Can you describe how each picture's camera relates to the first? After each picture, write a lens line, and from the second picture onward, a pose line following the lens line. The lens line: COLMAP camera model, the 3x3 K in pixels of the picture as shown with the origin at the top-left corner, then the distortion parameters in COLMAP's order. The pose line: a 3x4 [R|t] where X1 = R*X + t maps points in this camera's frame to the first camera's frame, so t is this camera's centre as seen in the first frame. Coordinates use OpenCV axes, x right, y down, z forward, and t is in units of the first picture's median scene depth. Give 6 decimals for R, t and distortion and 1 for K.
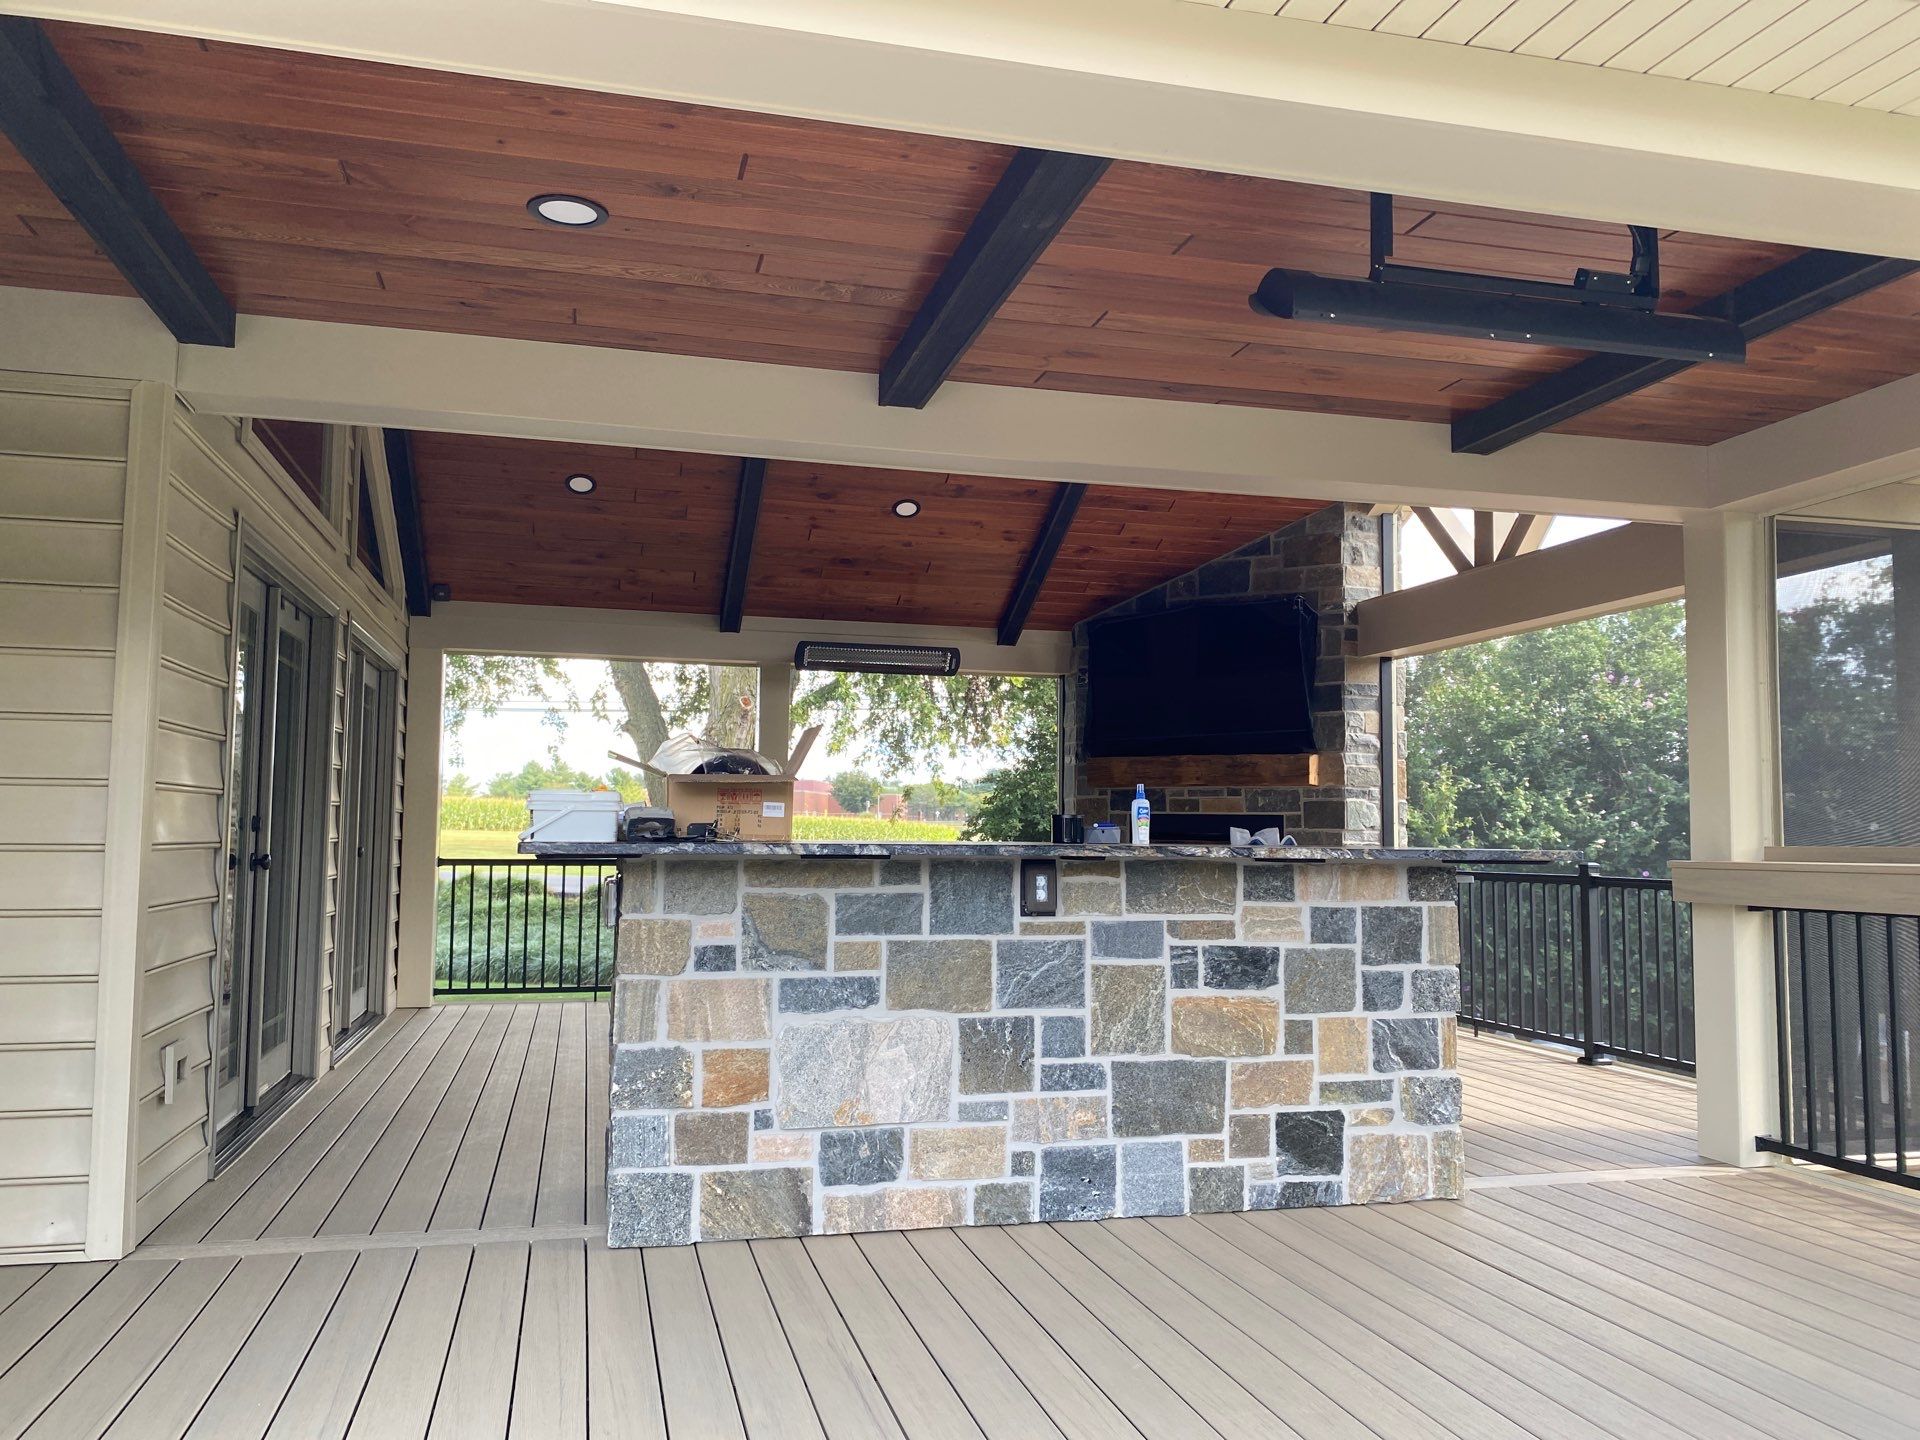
lens RADIAL K [[1442.4, 0, 963.6], [0, 1442.4, 717.5], [0, 0, 1]] dist [0.024525, -0.048585]
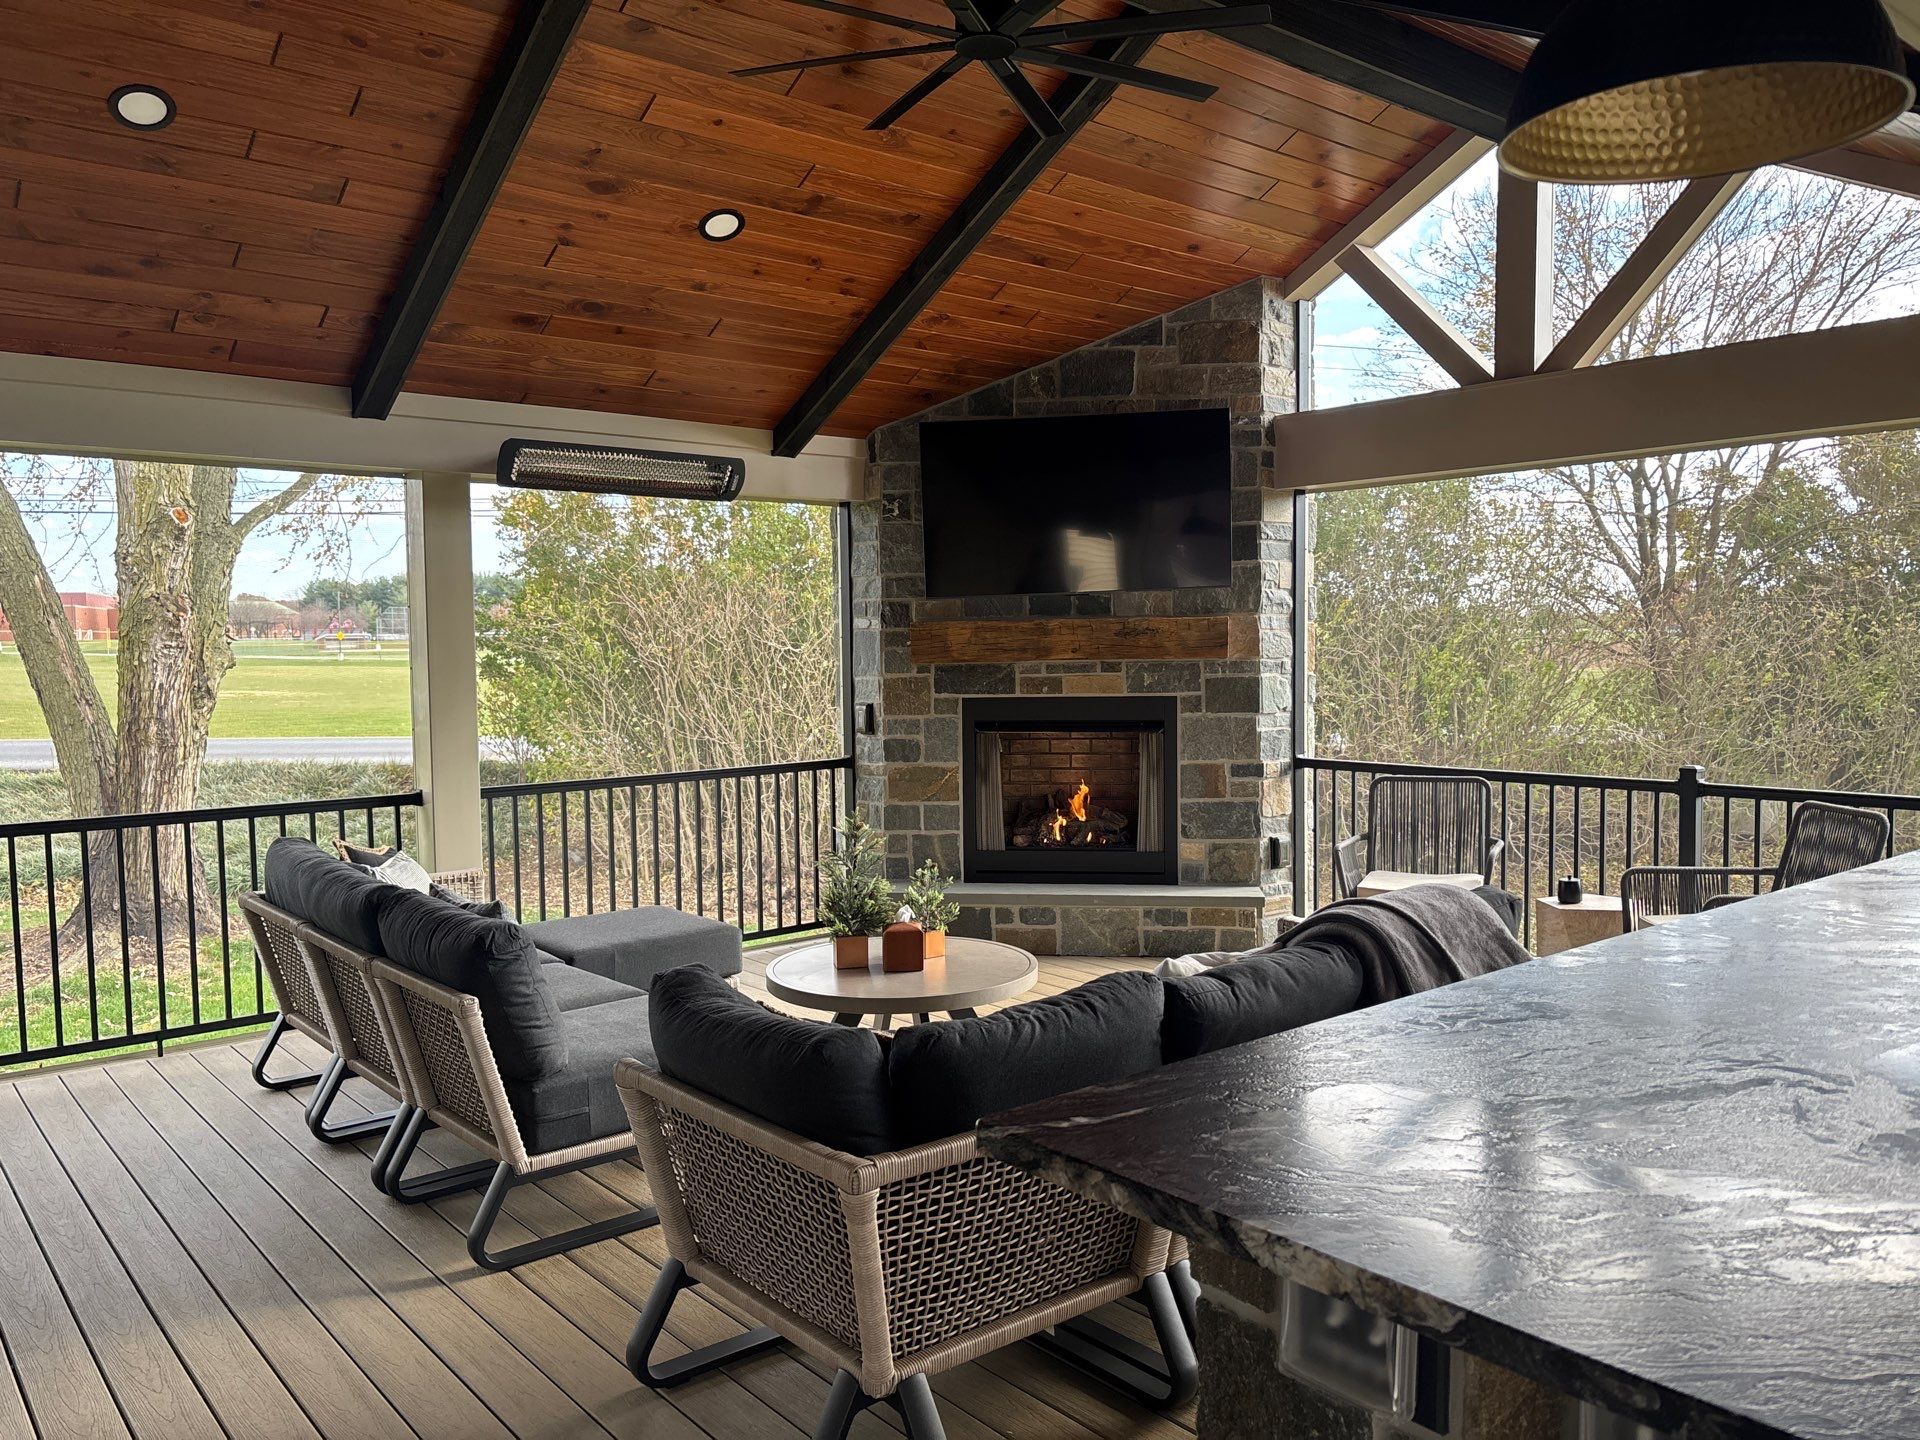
lens RADIAL K [[1442.4, 0, 972.4], [0, 1442.4, 738.5], [0, 0, 1]] dist [0.024525, -0.048585]
pose [[0.899591, -0.051048, 0.433740, -0.212982], [-0.012893, 0.989608, 0.143211, -0.018698], [-0.436543, -0.134423, 0.889584, 0.369250]]
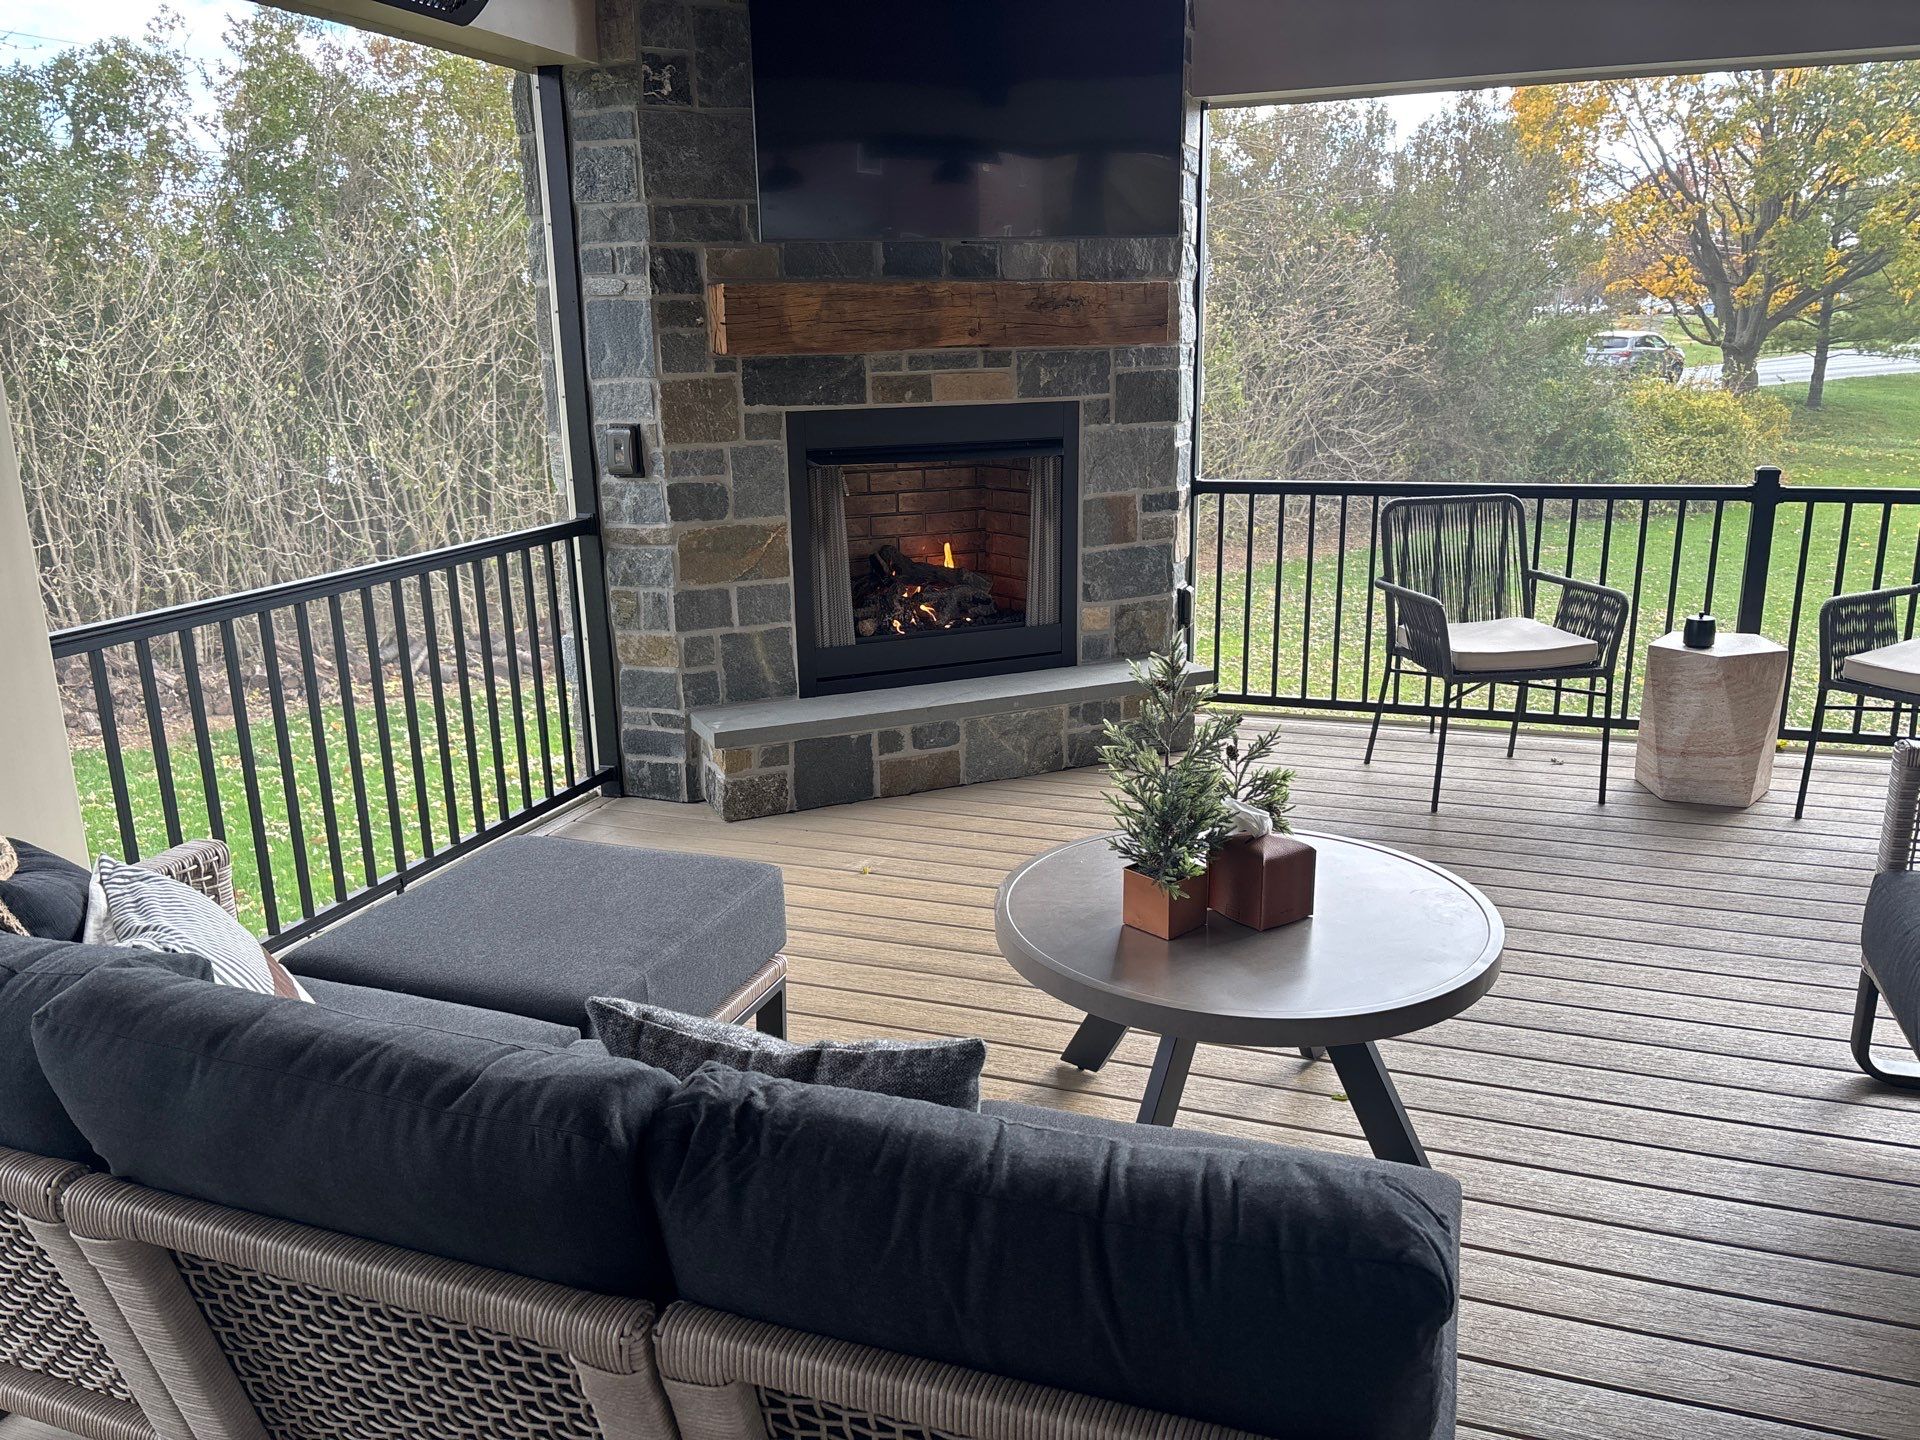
lens RADIAL K [[1442.4, 0, 978.0], [0, 1442.4, 735.0], [0, 0, 1]] dist [0.024525, -0.048585]
pose [[0.552977, -0.239993, 0.797885, -0.263269], [-0.042469, 0.948255, 0.314655, 0.018213], [-0.832114, -0.207882, 0.514171, 0.740389]]
